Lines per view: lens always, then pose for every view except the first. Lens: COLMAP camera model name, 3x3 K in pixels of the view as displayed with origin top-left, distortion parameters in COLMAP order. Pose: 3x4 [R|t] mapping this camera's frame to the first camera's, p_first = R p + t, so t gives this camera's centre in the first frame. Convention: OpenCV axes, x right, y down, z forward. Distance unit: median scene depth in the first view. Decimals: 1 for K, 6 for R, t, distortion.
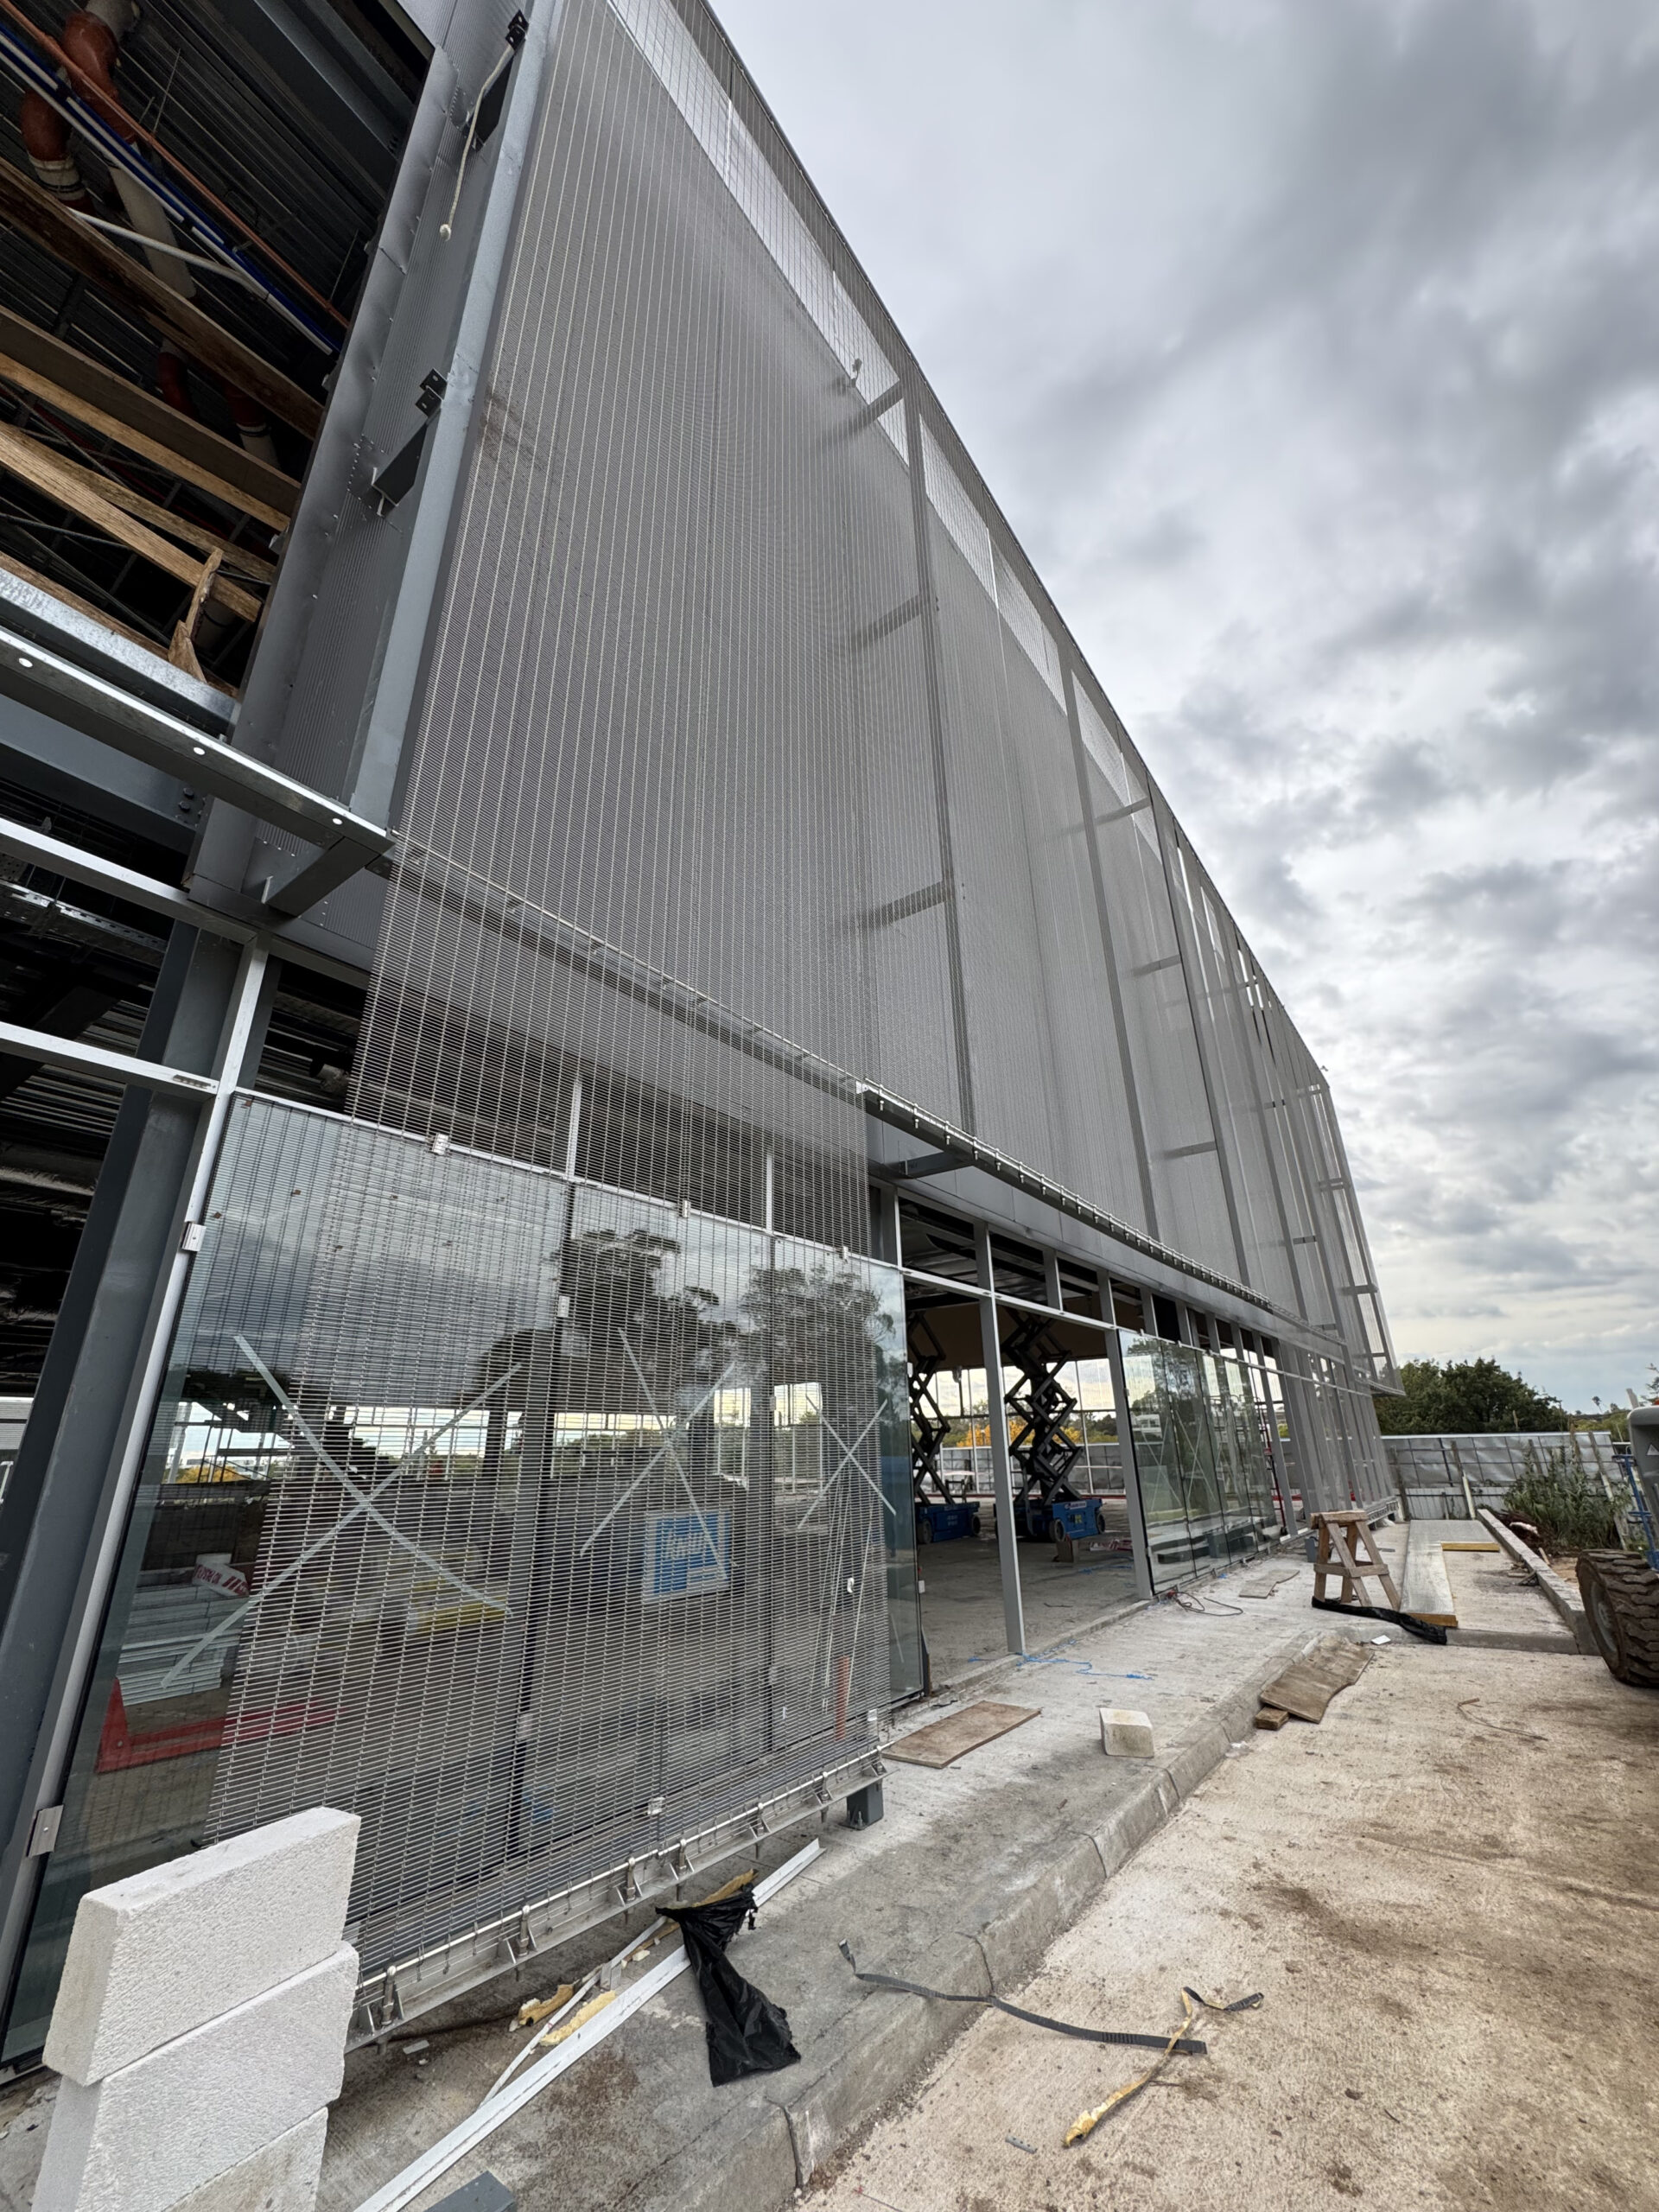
lens RADIAL K [[889.5, 0, 829.5], [0, 889.5, 1106.0], [0, 0, 1]] dist [0.000764, 0.000016]
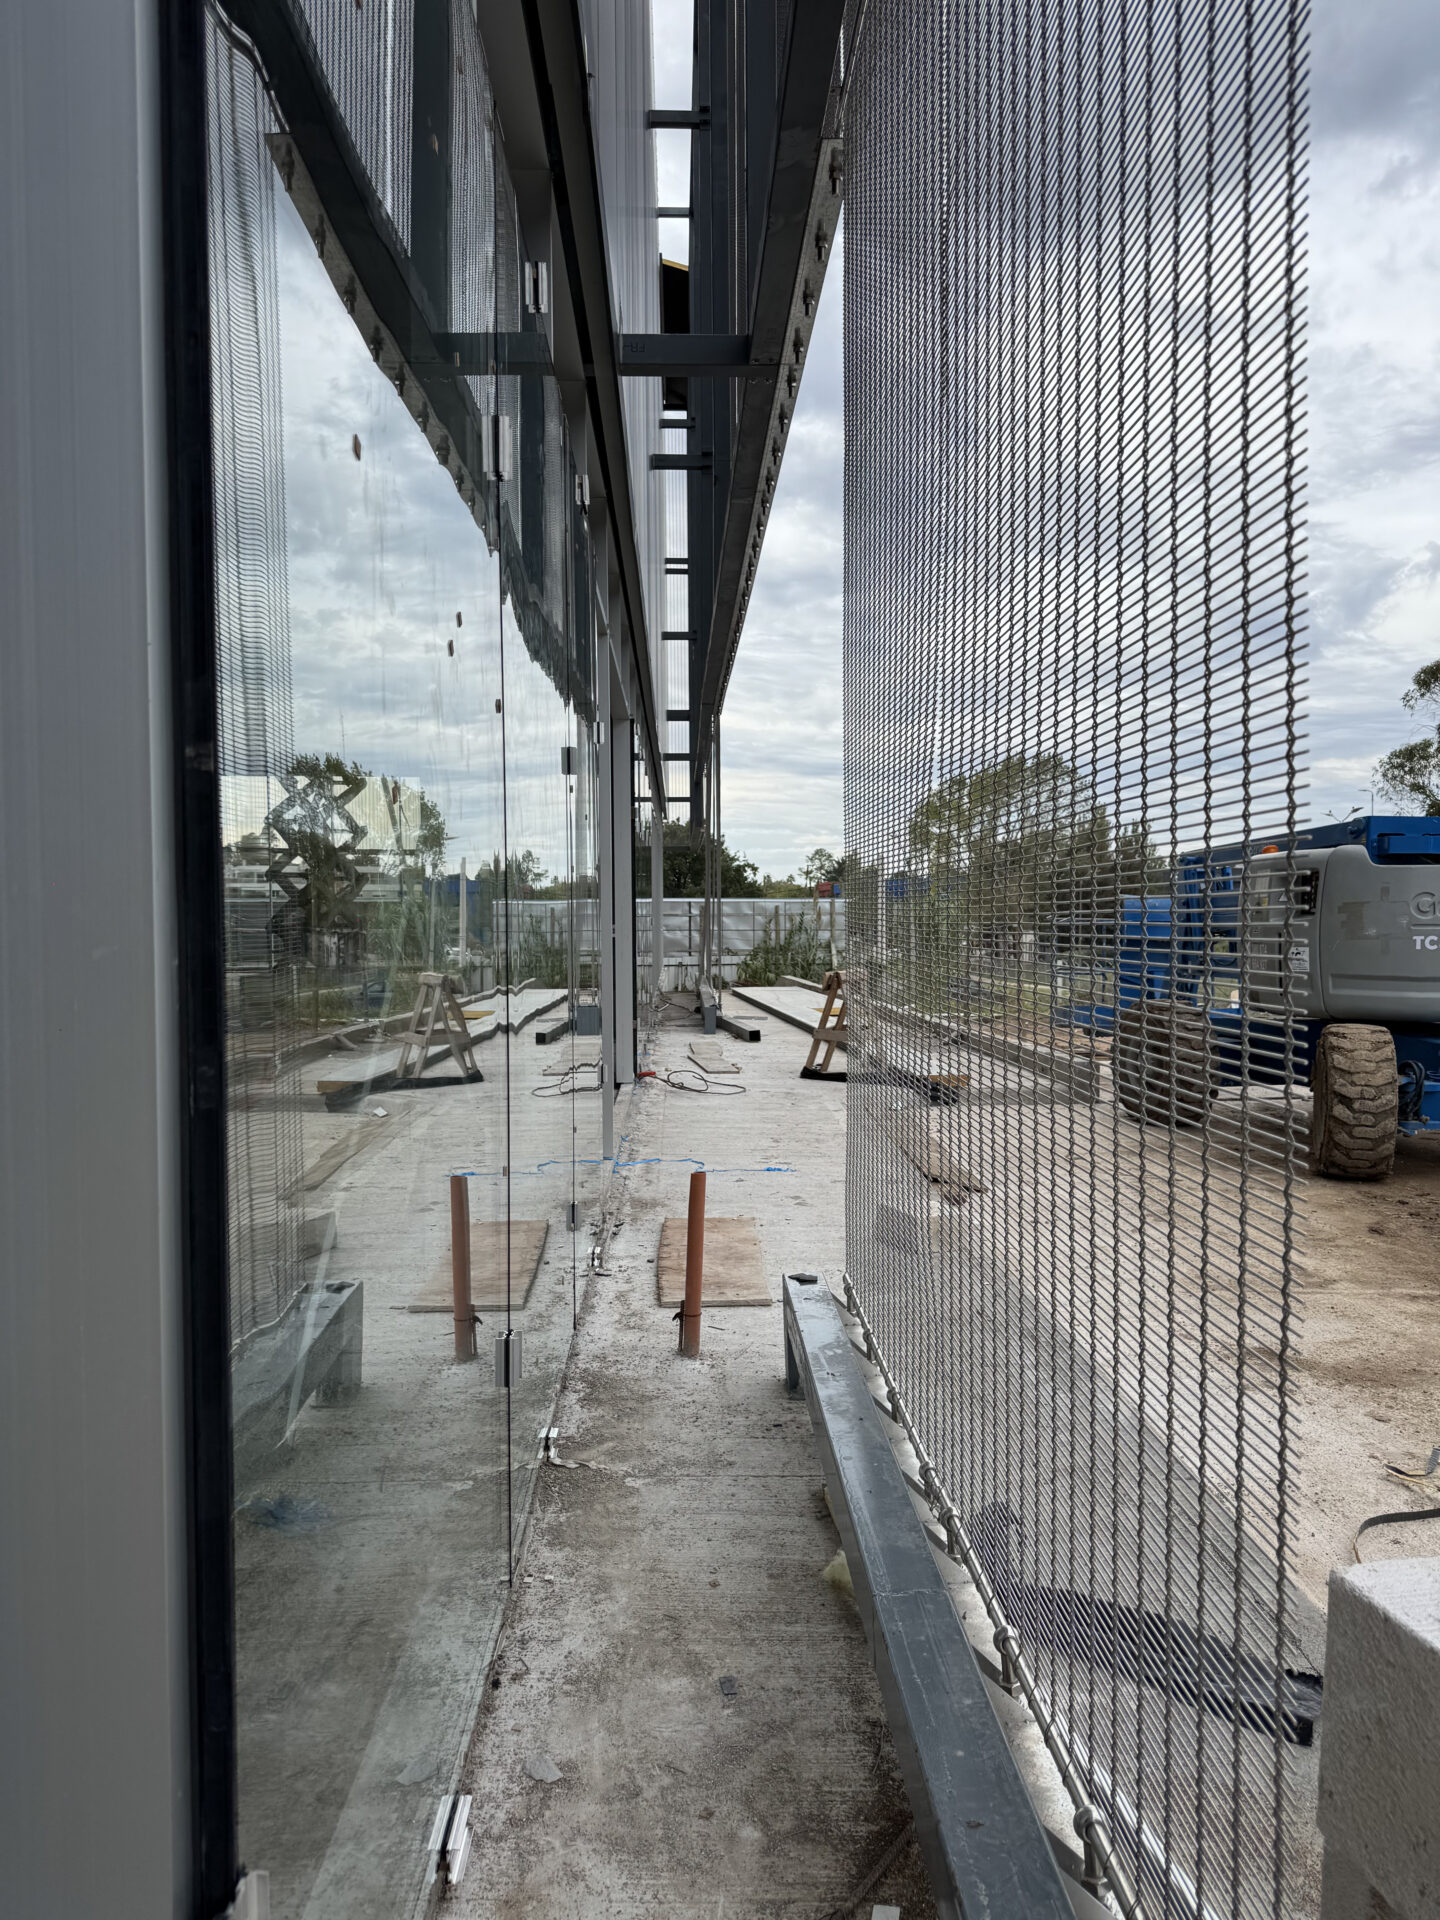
lens RADIAL K [[1357.9, 0, 720.0], [0, 1357.9, 960.0], [0, 0, 1]] dist [0.001978, -0.000555]
pose [[0.782941, -0.003069, 0.622088, -0.079835], [-0.240690, 0.920616, 0.307466, 0.031118], [-0.573648, -0.390458, 0.720049, 0.059557]]
